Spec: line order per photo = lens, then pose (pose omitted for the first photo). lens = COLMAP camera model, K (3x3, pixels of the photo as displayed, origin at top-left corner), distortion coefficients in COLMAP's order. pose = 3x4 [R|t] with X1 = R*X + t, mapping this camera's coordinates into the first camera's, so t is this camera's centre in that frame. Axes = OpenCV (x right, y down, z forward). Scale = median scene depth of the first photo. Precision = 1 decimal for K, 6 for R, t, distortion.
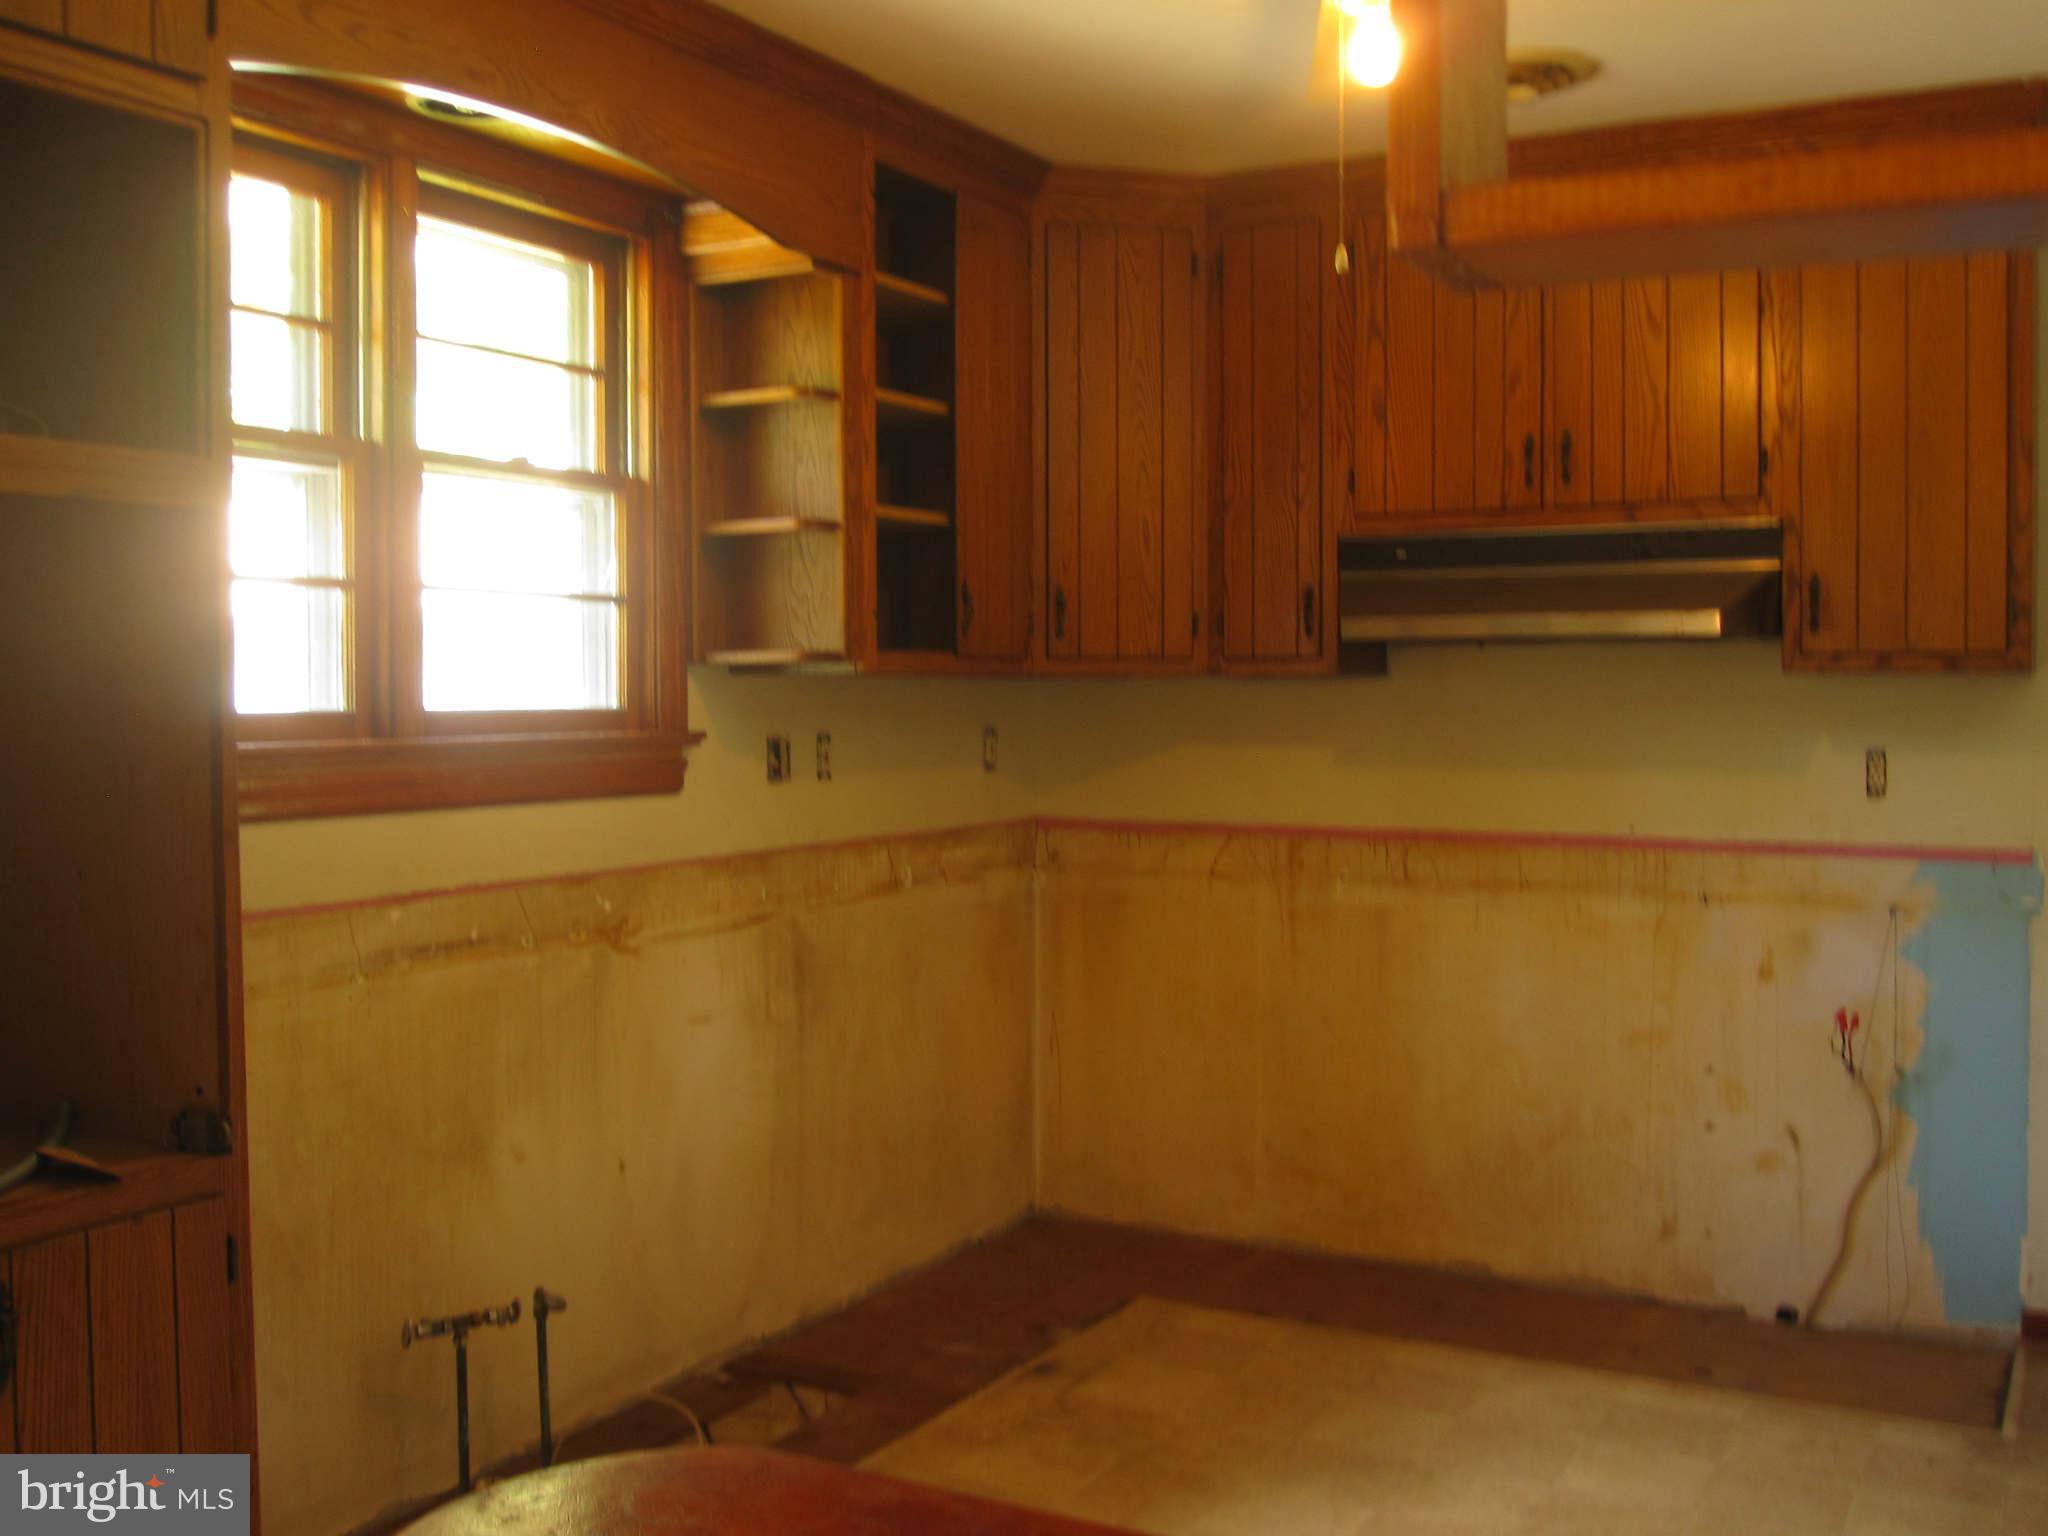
lens RADIAL K [[2041.5, 0, 1024.0], [0, 2041.5, 768.0], [0, 0, 1]] dist [-0.065584, -0.002995]
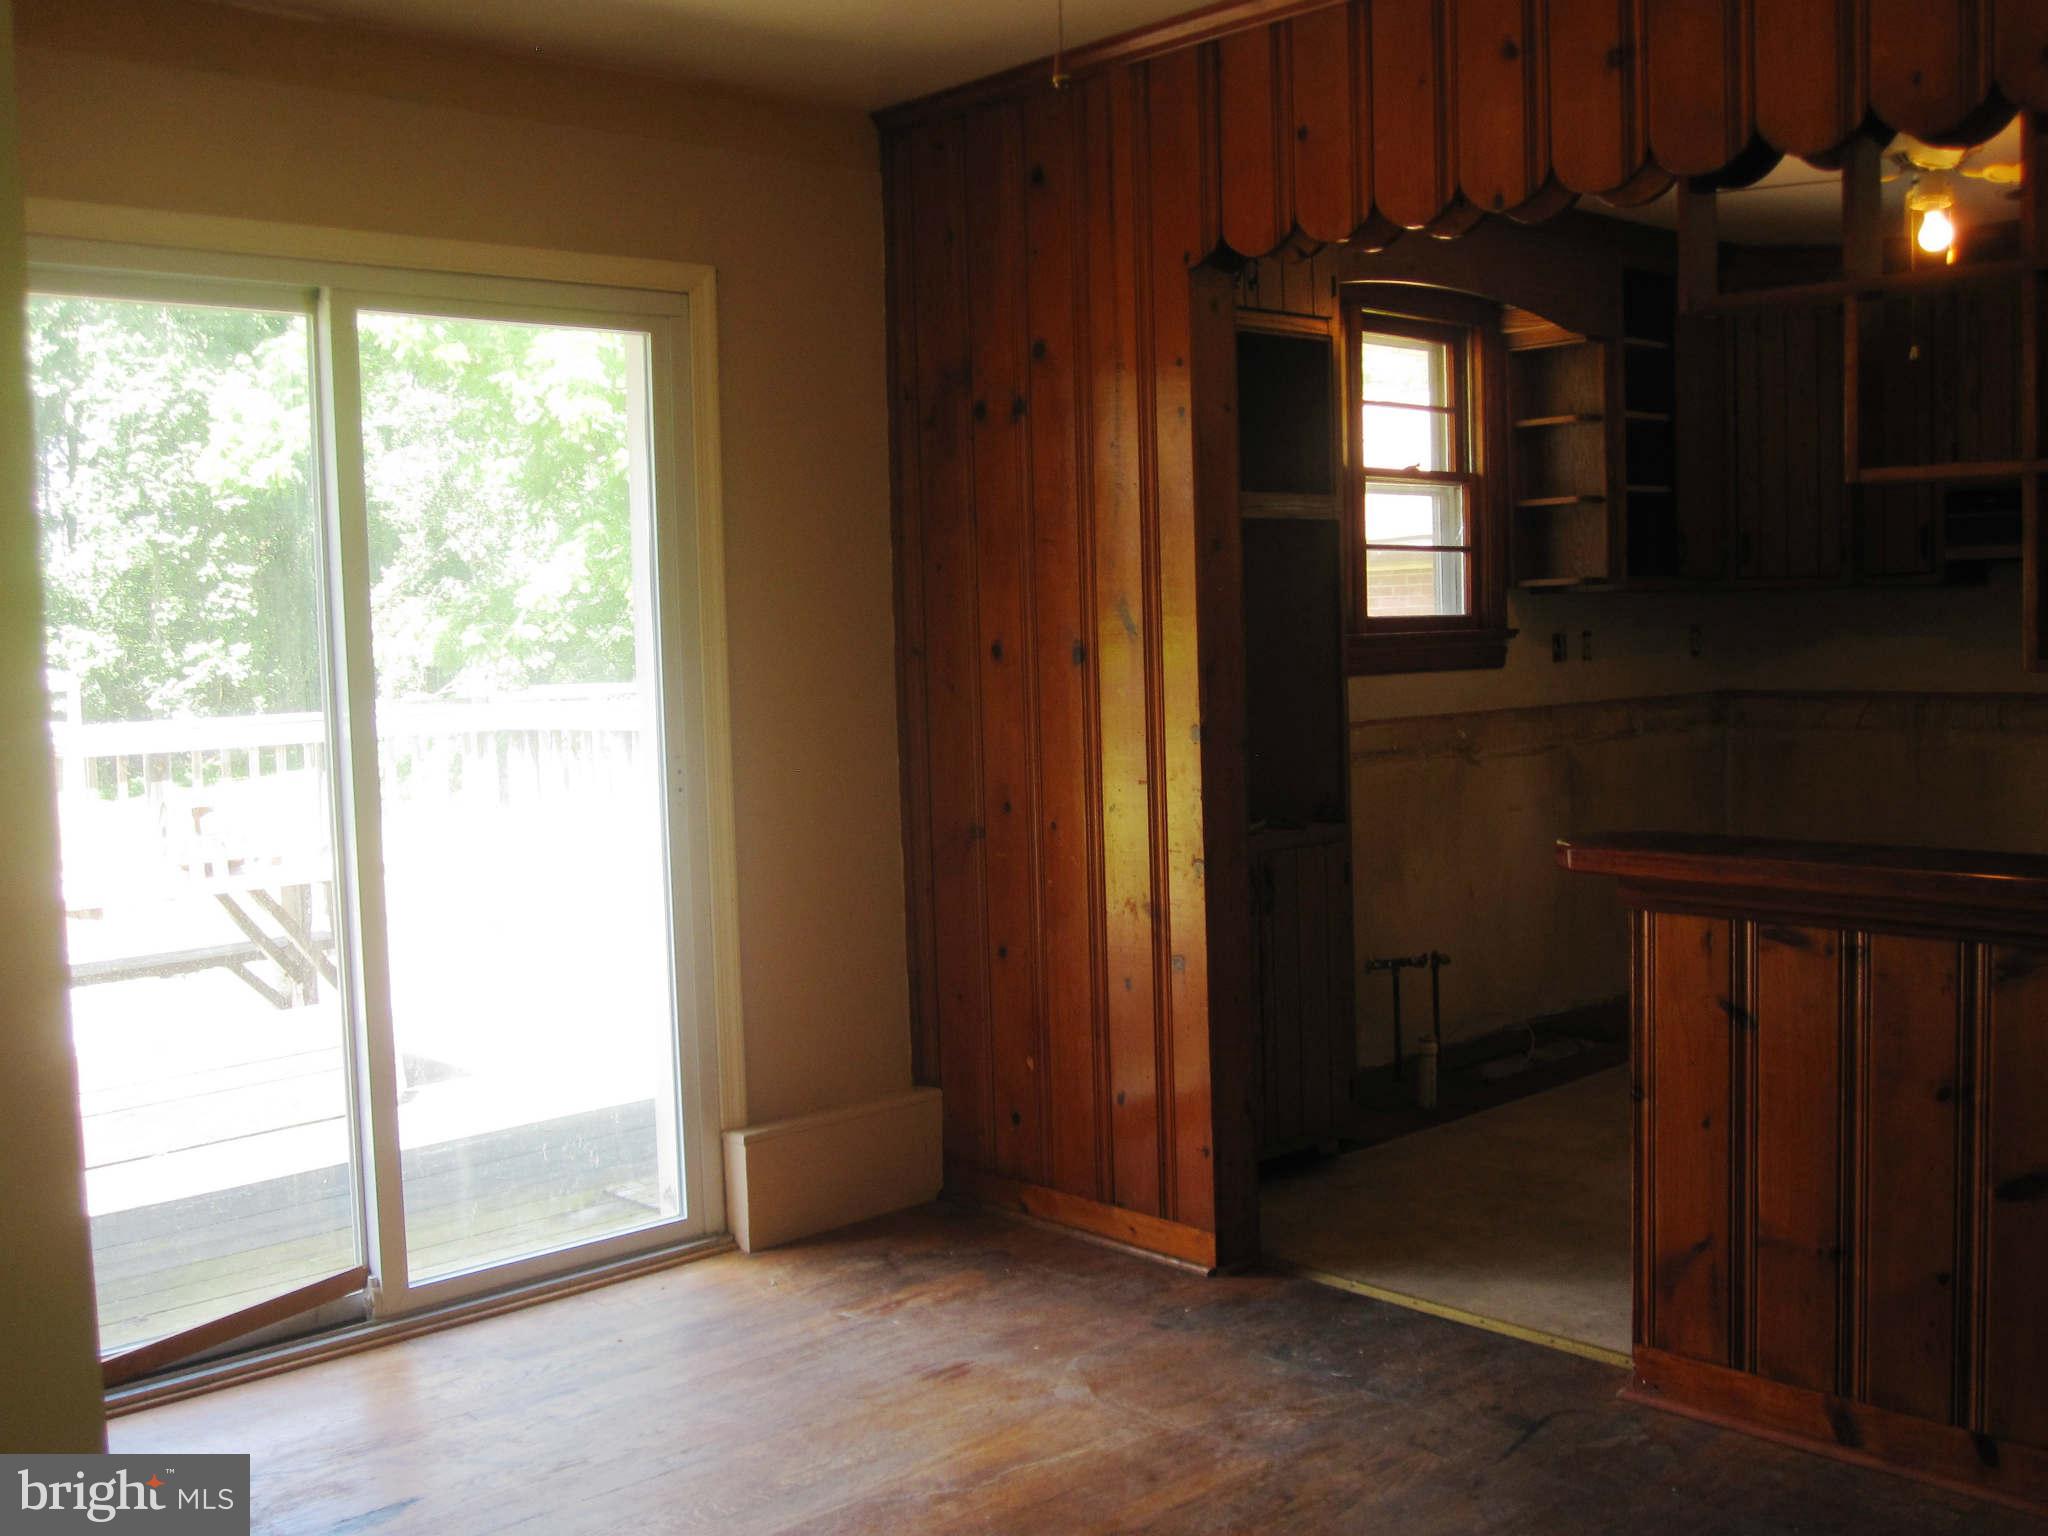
lens RADIAL K [[2041.5, 0, 1024.0], [0, 2041.5, 768.0], [0, 0, 1]] dist [-0.065584, -0.002995]
pose [[0.949710, -0.003032, -0.313116, -0.024361], [0.014004, 0.999364, 0.032799, 0.034283], [0.312817, -0.035535, 0.949148, -0.664528]]
